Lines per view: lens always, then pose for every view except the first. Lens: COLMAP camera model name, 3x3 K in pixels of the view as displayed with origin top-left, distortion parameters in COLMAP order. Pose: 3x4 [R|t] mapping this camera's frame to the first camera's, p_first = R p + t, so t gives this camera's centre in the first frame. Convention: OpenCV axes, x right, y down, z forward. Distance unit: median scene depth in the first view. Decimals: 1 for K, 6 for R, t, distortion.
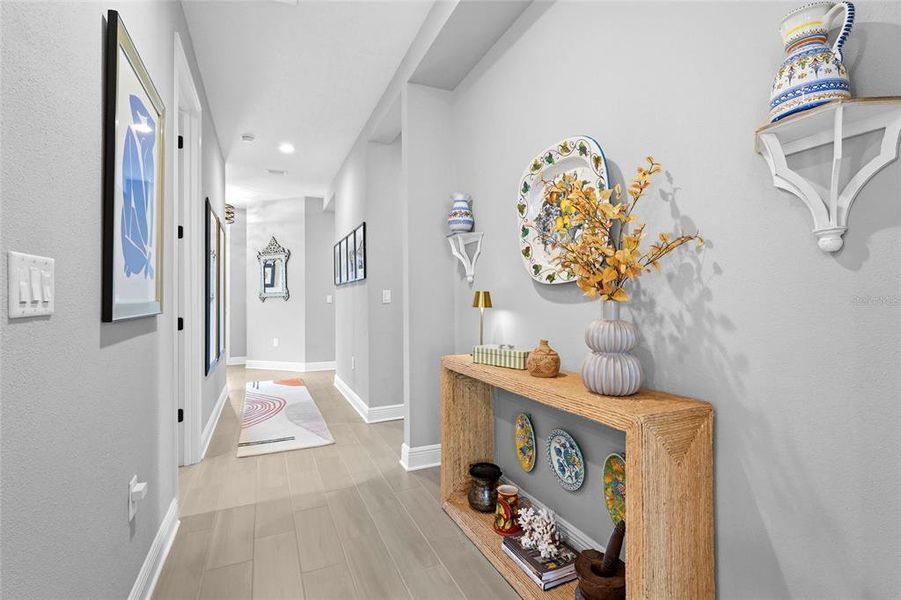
lens RADIAL K [[402.6, 0, 453.7], [0, 402.6, 297.8], [0, 0, 1]] dist [0.001542, 0.000194]
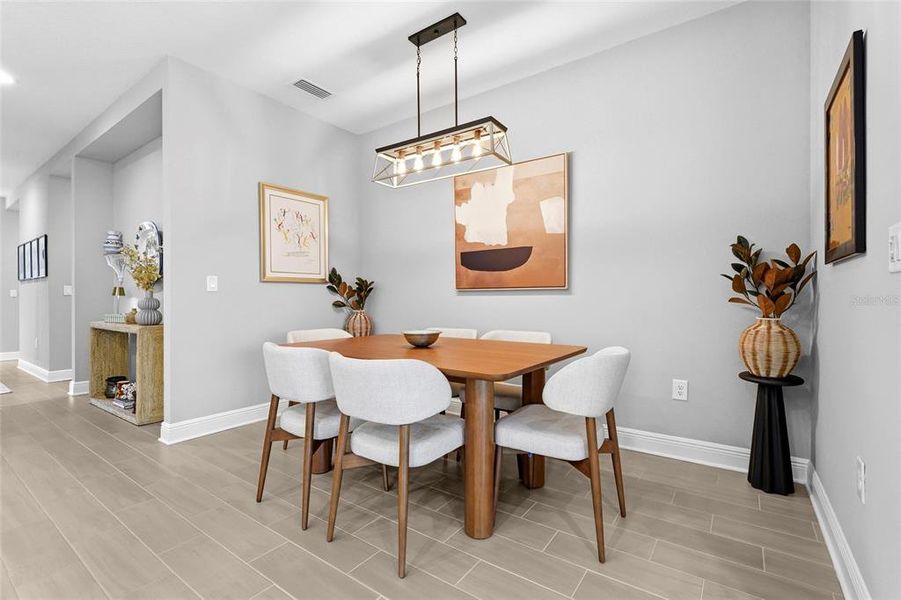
lens RADIAL K [[402.6, 0, 453.7], [0, 402.6, 297.8], [0, 0, 1]] dist [0.001542, 0.000194]
pose [[0.869924, 0.002203, 0.493181, 0.406271], [-0.004073, 0.999988, 0.002718, 0.018362], [-0.493169, -0.004373, 0.869922, -1.144475]]
